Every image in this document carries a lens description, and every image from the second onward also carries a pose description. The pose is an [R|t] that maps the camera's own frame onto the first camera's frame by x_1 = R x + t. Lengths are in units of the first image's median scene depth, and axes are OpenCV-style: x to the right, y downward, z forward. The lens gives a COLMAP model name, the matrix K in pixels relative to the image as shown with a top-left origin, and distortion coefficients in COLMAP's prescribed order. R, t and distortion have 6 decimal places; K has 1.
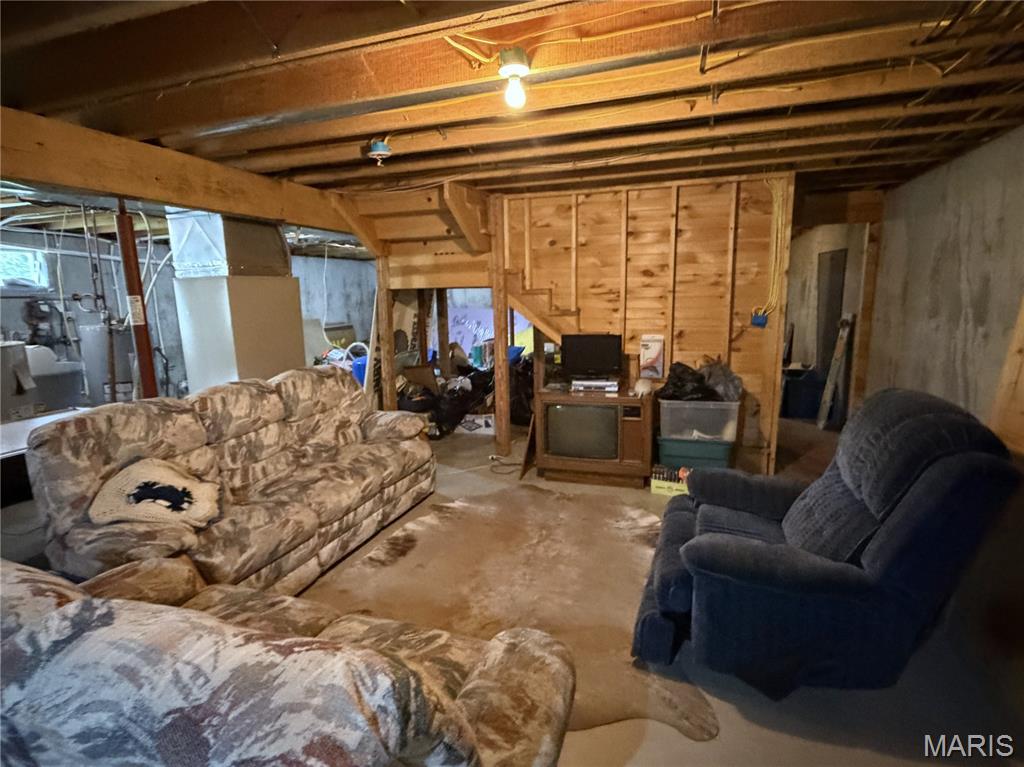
lens RADIAL K [[507.2, 0, 513.9], [0, 507.2, 381.8], [0, 0, 1]] dist [-0.006593, -0.000517]
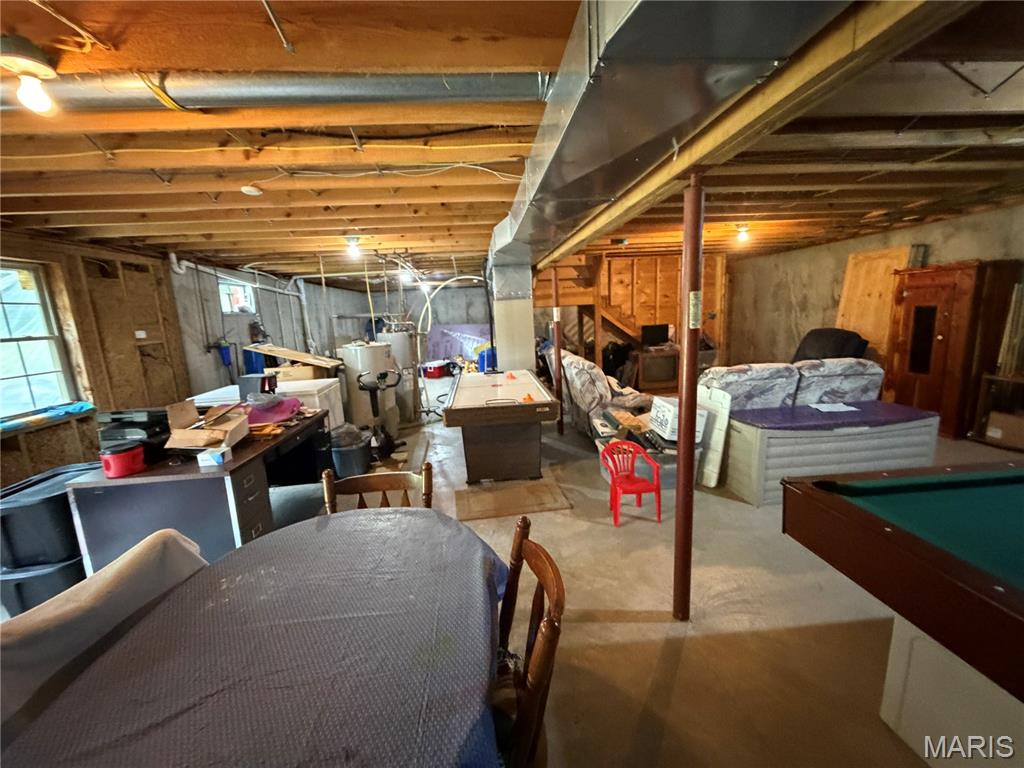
lens RADIAL K [[415.7, 0, 510.0], [0, 415.7, 384.6], [0, 0, 1]] dist [0.002474, 0.000328]
pose [[0.921237, -0.090609, 0.378303, -1.215547], [0.094540, 0.995487, 0.008212, 0.095342], [-0.377340, 0.028199, 0.925645, -0.439332]]
